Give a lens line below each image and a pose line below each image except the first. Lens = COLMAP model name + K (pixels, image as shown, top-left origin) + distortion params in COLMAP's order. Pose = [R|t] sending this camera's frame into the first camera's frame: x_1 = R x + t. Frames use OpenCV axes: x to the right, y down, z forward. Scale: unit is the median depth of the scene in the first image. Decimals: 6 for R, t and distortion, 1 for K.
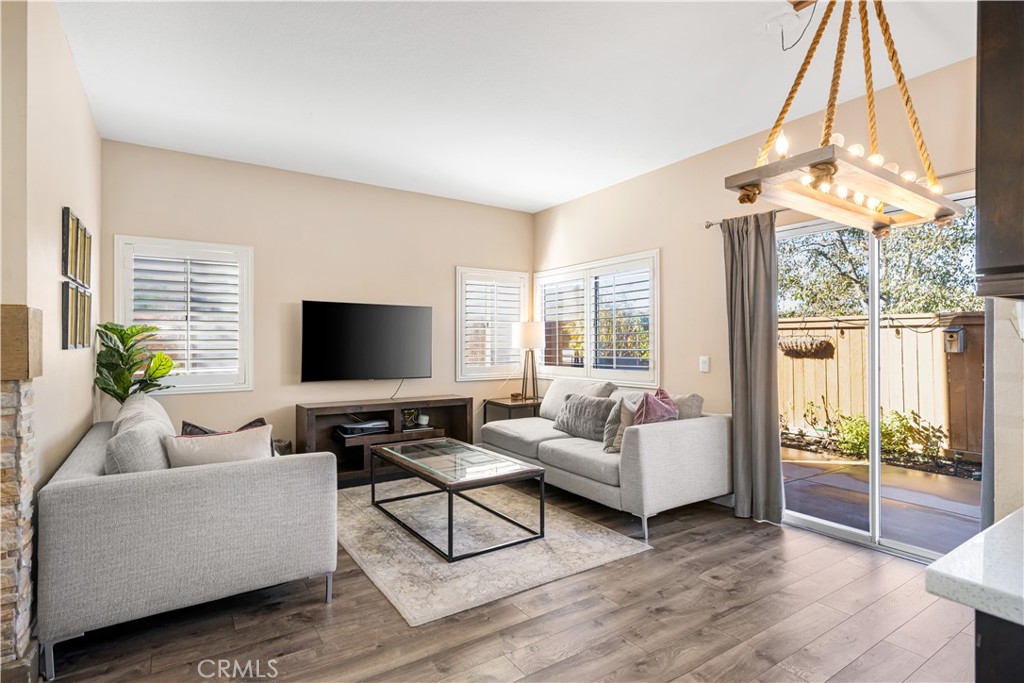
lens RADIAL K [[520.2, 0, 510.6], [0, 520.2, 338.1], [0, 0, 1]] dist [-0.001969, 0.000616]
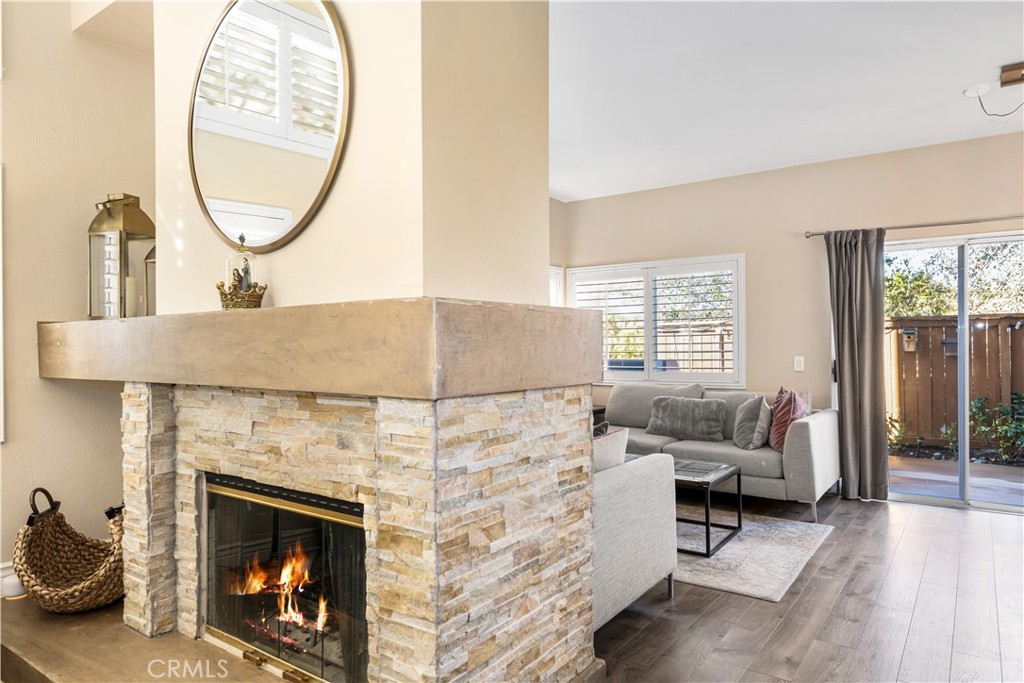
lens RADIAL K [[645.5, 0, 512.3], [0, 645.5, 343.3], [0, 0, 1]] dist [0.002322, 0.000383]
pose [[0.939632, -0.011323, 0.342000, -0.598460], [0.012662, 0.999918, -0.001684, 0.001881], [-0.341954, 0.005913, 0.939698, -0.049227]]
